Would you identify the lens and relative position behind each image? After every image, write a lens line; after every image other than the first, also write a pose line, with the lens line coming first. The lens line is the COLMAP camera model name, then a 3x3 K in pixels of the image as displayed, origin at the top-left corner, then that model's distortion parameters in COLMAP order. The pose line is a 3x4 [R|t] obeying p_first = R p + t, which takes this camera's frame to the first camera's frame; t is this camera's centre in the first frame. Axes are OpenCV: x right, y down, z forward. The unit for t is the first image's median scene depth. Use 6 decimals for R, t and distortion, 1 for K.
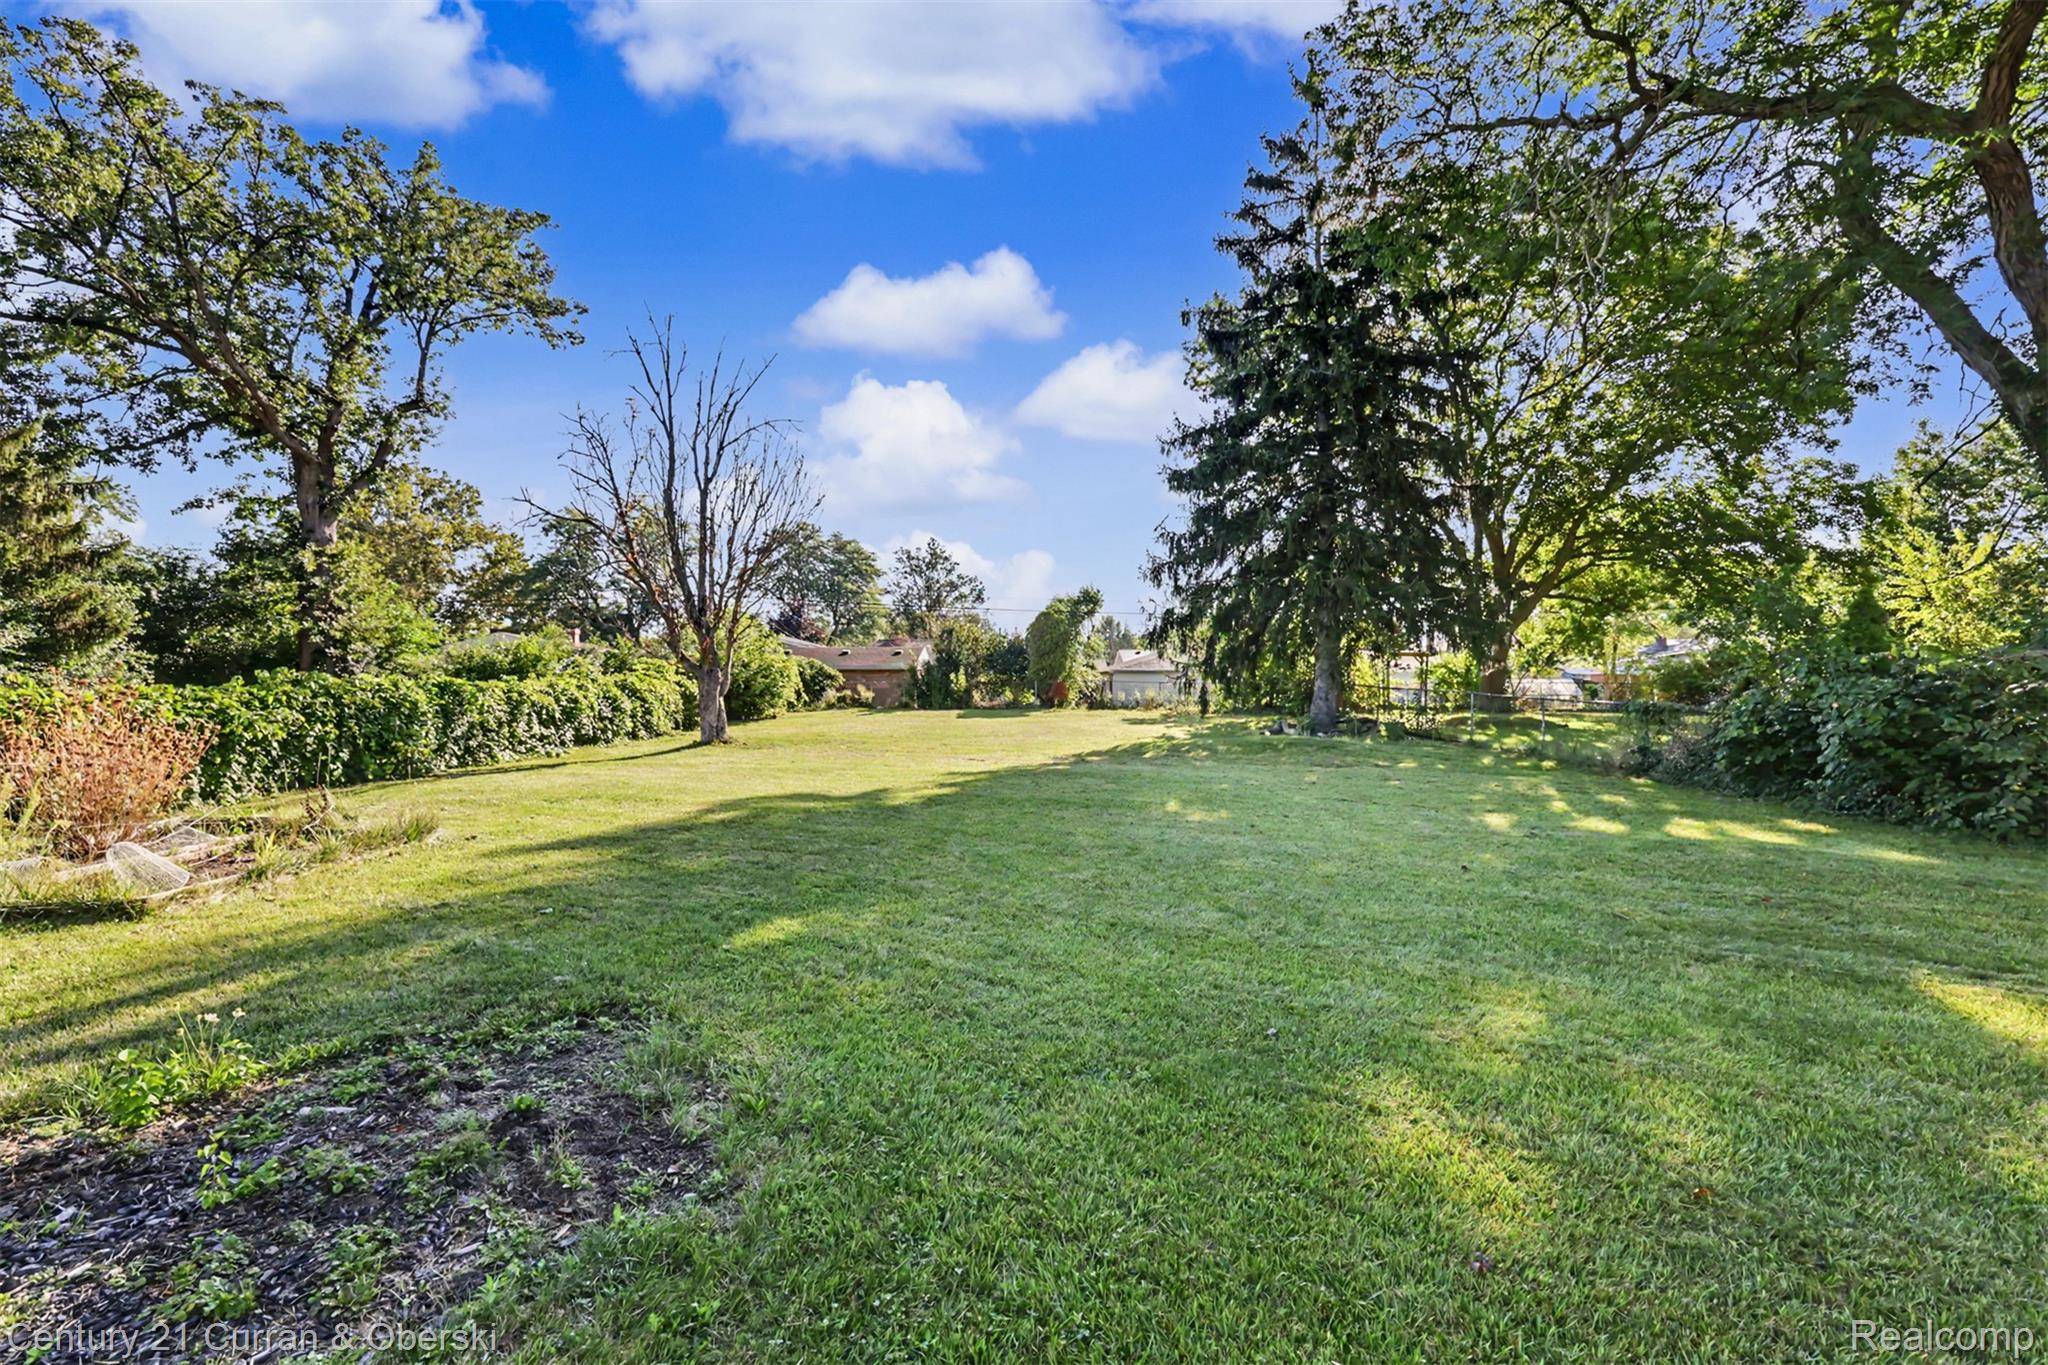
lens RADIAL K [[903.8, 0, 1024.0], [0, 903.8, 682.5], [0, 0, 1]] dist [-0.007312, -0.000090]
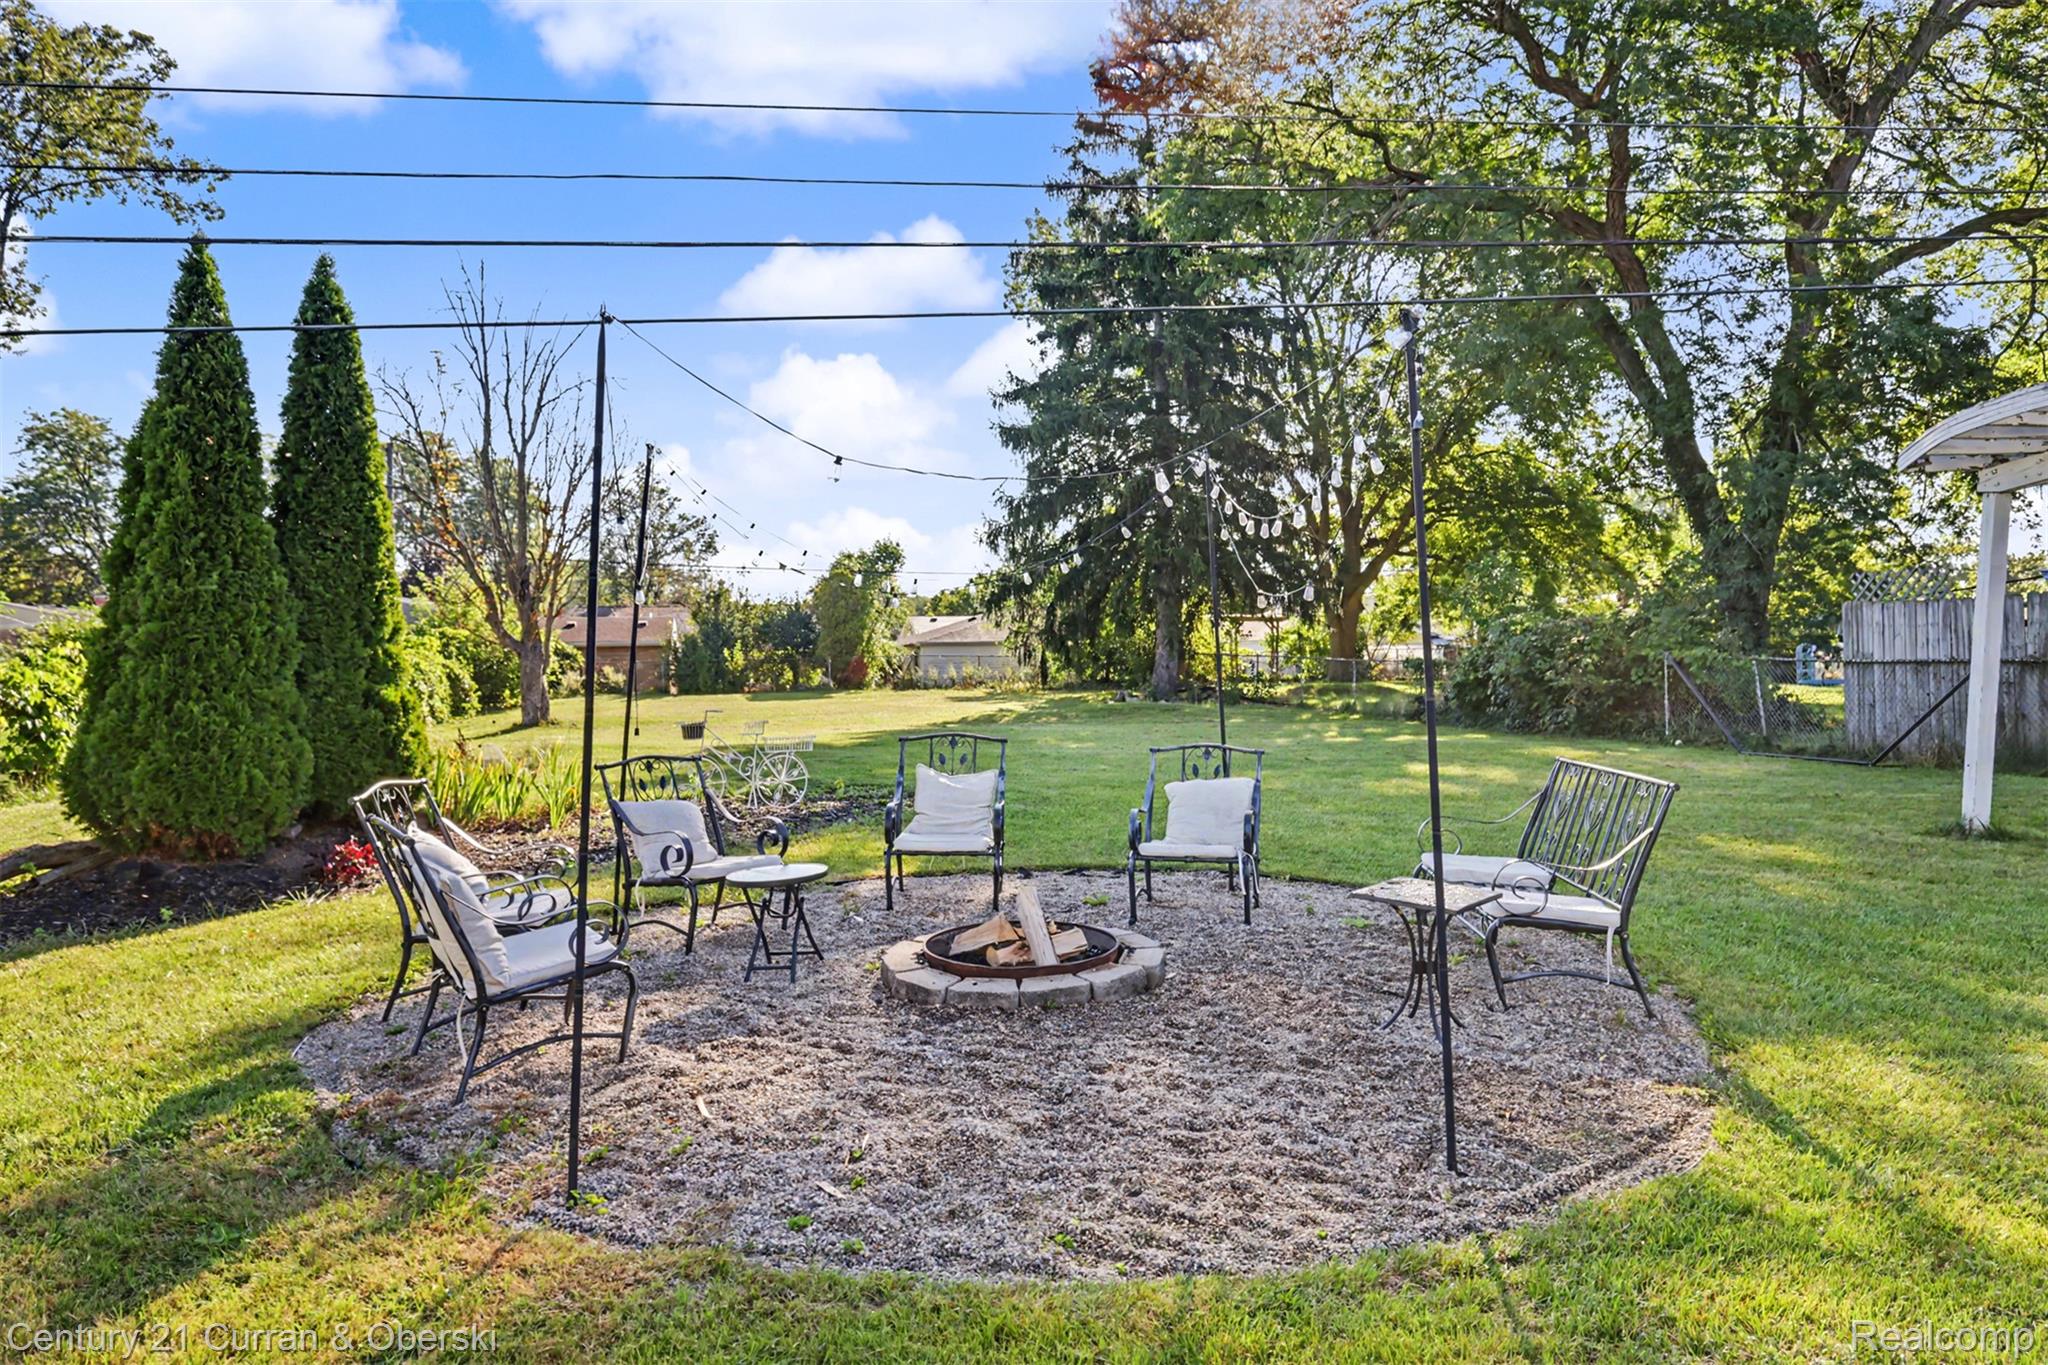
lens RADIAL K [[1395.3, 0, 1029.3], [0, 1395.3, 619.4], [0, 0, 1]] dist [0.005235, -0.001274]
pose [[0.975527, -0.011716, 0.219570, -0.095632], [0.018751, 0.999375, -0.029981, 0.006453], [-0.219081, 0.033365, 0.975136, -0.297761]]
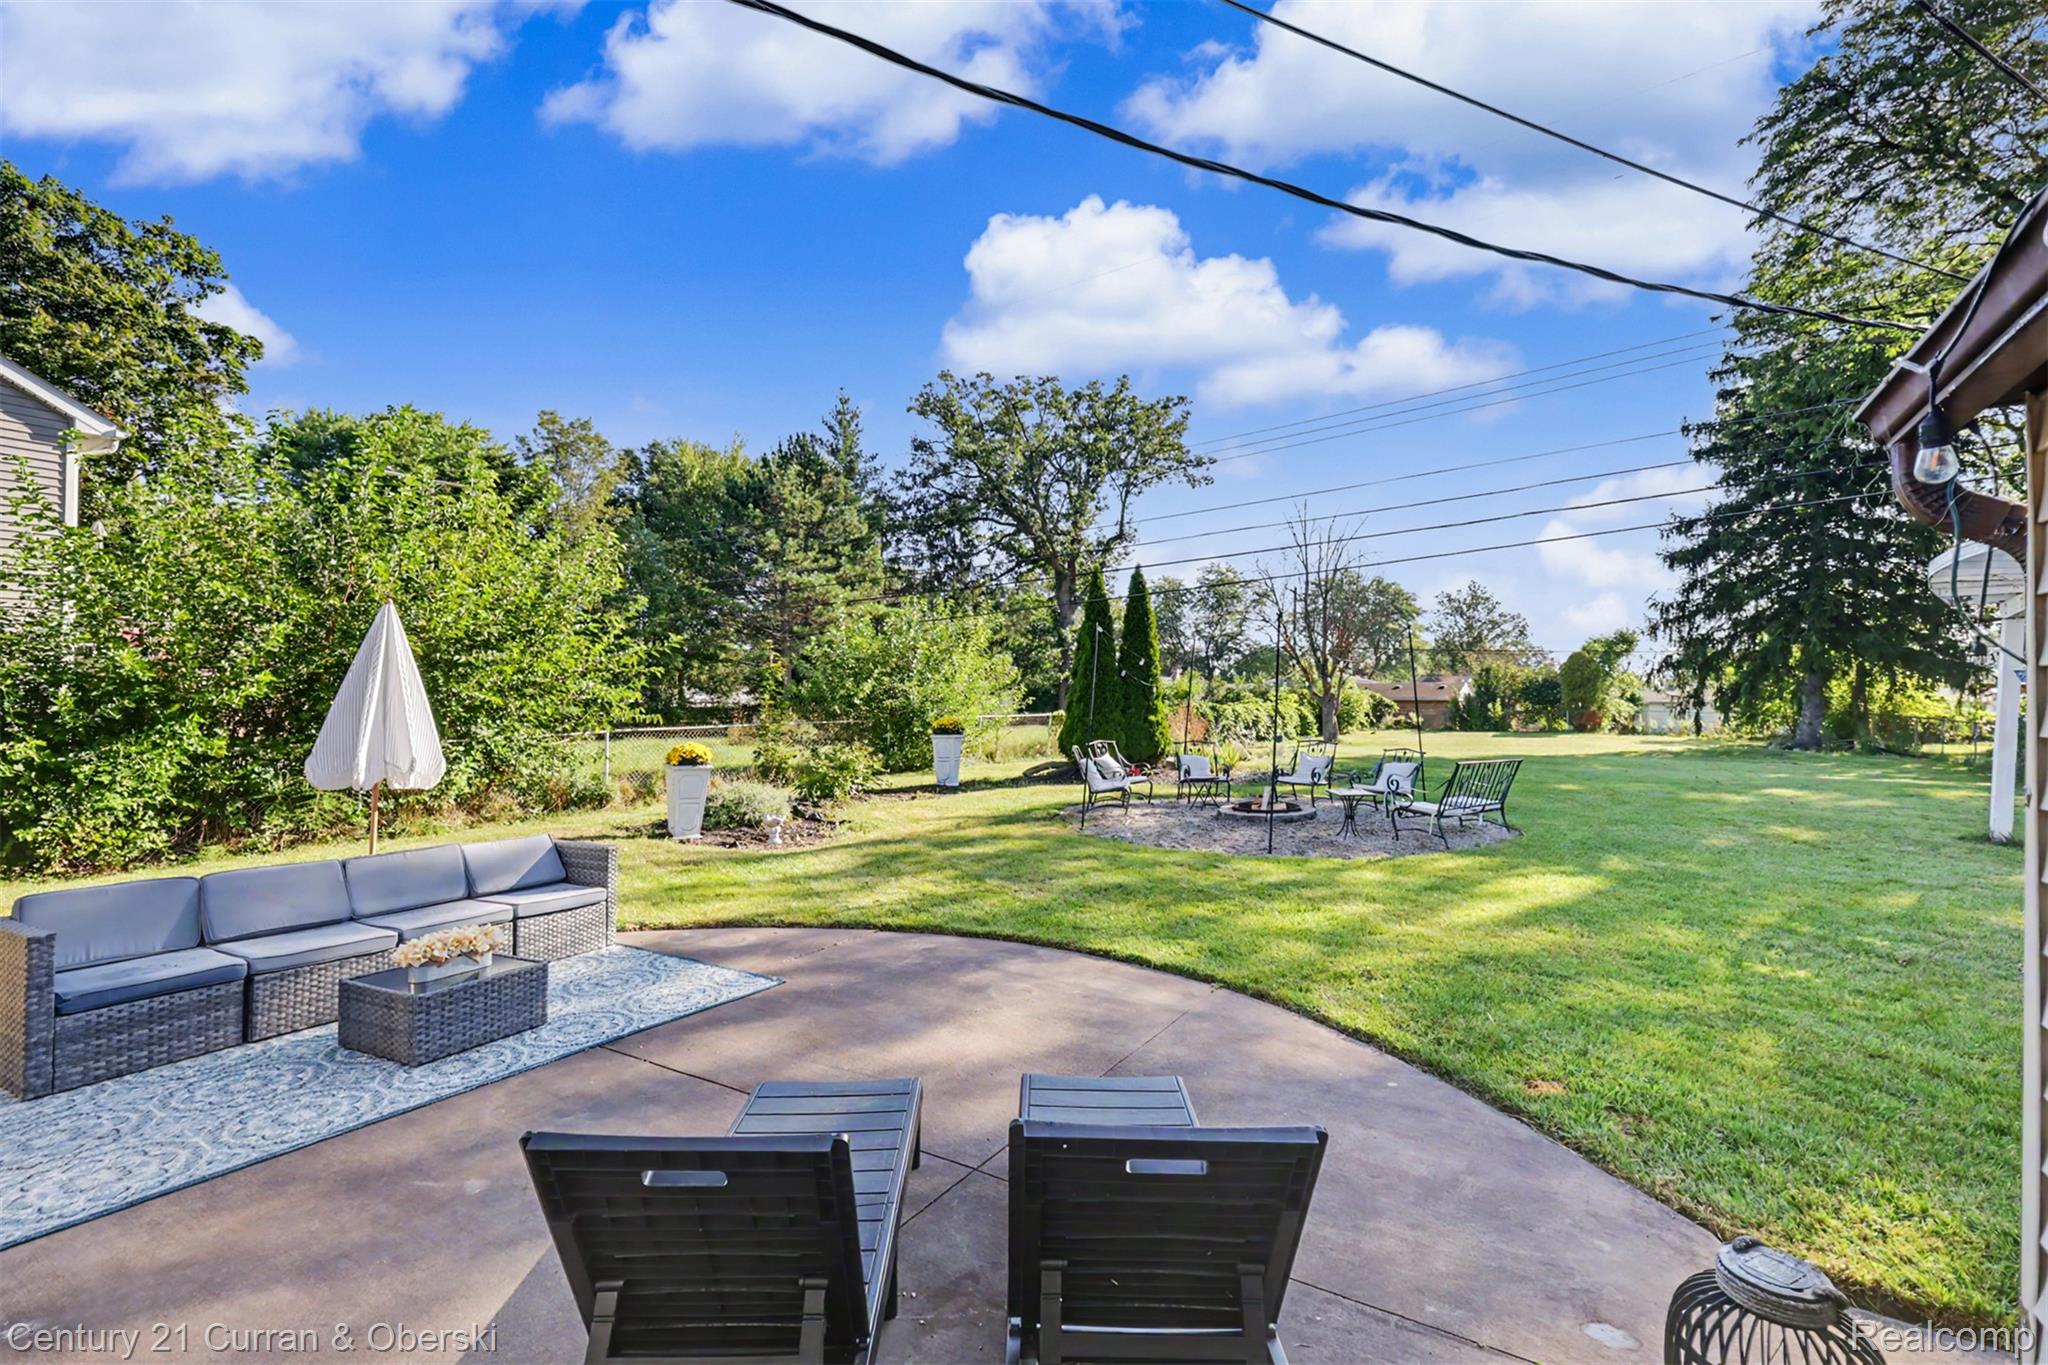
lens RADIAL K [[912.5, 0, 1024.0], [0, 912.5, 682.5], [0, 0, 1]] dist [0.010231, 0.000052]
pose [[0.847285, -0.008613, -0.531069, 0.052865], [-0.009407, 0.999468, -0.031218, 0.007160], [0.531055, 0.031446, 0.846753, -0.473817]]
